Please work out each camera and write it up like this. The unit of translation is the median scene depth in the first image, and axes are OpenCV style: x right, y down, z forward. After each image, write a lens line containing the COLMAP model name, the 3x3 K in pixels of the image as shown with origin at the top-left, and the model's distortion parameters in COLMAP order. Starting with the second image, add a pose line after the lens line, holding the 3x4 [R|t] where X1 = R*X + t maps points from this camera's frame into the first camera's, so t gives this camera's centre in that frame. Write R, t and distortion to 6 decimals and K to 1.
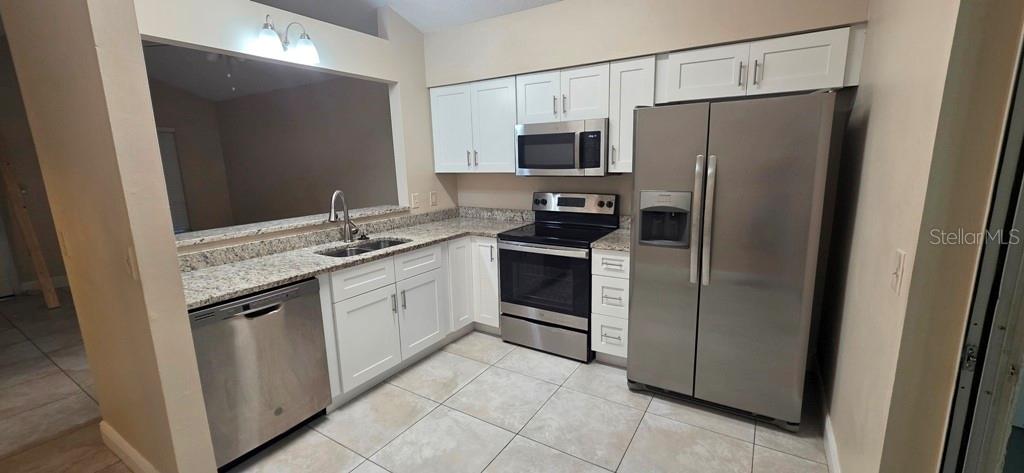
lens RADIAL K [[410.4, 0, 513.9], [0, 410.4, 237.5], [0, 0, 1]] dist [0.000362, -0.000492]
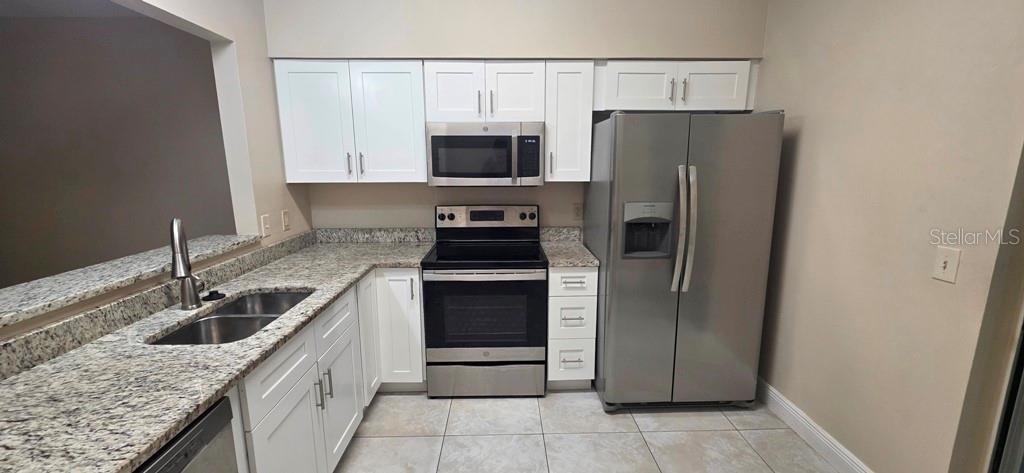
lens RADIAL K [[410.4, 0, 512.7], [0, 410.4, 237.6], [0, 0, 1]] dist [0.000362, -0.000492]
pose [[0.833800, -0.081933, 0.545953, -0.342771], [0.089045, 0.995936, 0.013471, -0.054980], [-0.544839, 0.037382, 0.837707, 0.287871]]
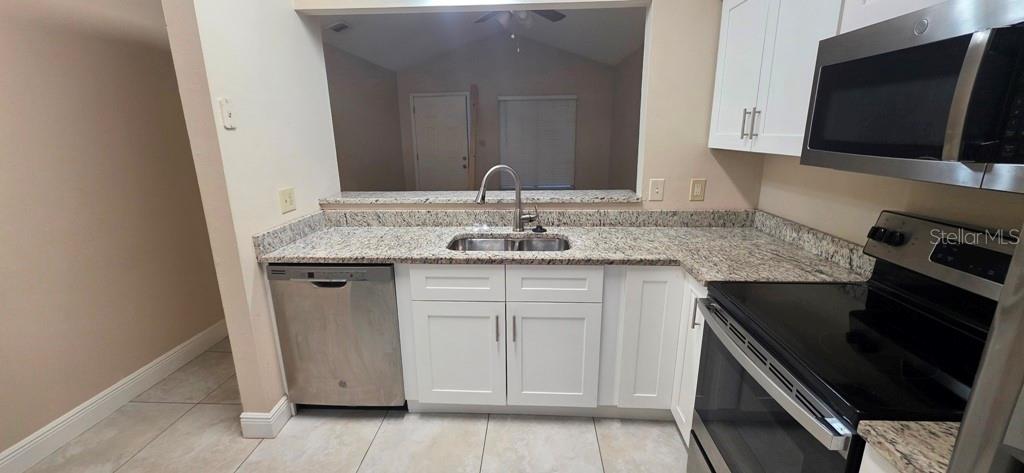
lens RADIAL K [[410.4, 0, 512.1], [0, 410.4, 237.1], [0, 0, 1]] dist [0.000362, -0.000492]
pose [[0.485041, 0.236981, -0.841769, 0.272123], [-0.165125, 0.970085, 0.177957, -0.119566], [0.858760, 0.052681, 0.509663, 0.599346]]
